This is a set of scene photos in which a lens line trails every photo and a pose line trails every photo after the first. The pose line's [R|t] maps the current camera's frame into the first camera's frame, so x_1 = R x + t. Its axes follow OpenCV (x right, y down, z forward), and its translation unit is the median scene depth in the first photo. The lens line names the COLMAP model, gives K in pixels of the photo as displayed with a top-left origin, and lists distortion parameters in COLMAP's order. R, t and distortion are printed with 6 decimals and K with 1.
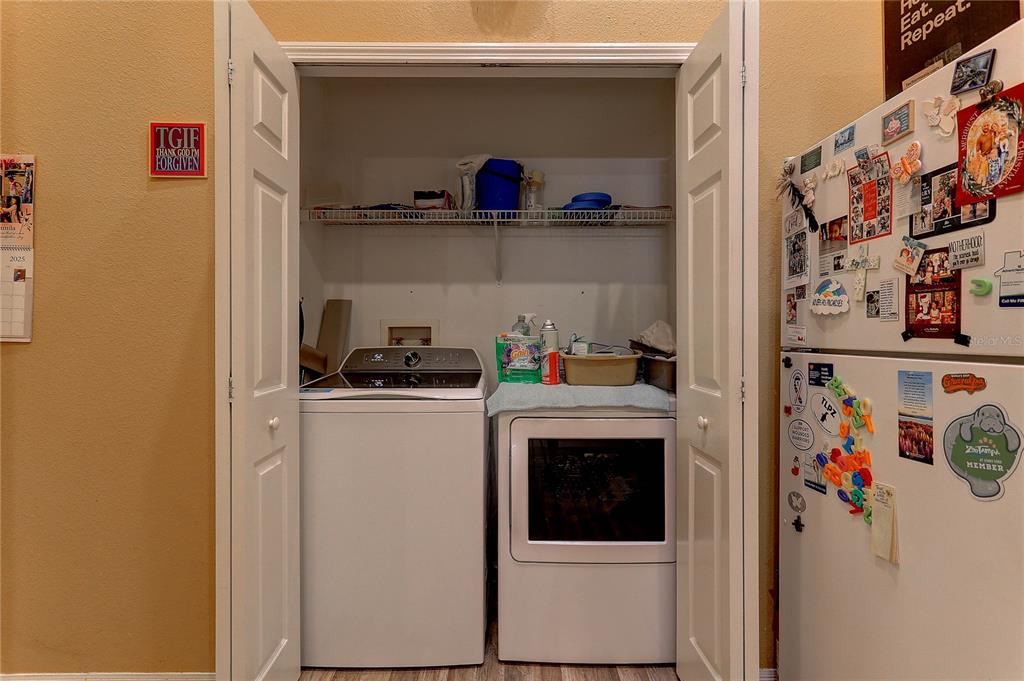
lens RADIAL K [[508.3, 0, 512.3], [0, 508.3, 335.9], [0, 0, 1]] dist [0.001744, 0.000218]
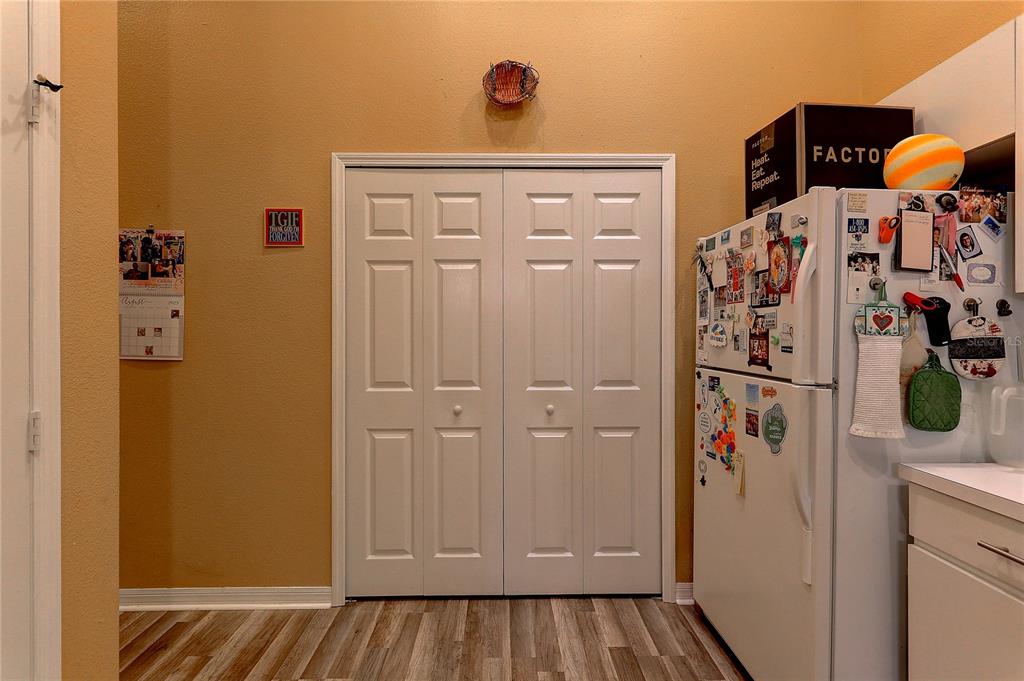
lens RADIAL K [[498.3, 0, 507.1], [0, 498.3, 336.9], [0, 0, 1]] dist [-0.000215, 0.000086]
pose [[0.999970, -0.000514, 0.007668, -0.045055], [0.000449, 0.999964, 0.008437, -0.086015], [-0.007672, -0.008433, 0.999935, -0.556575]]
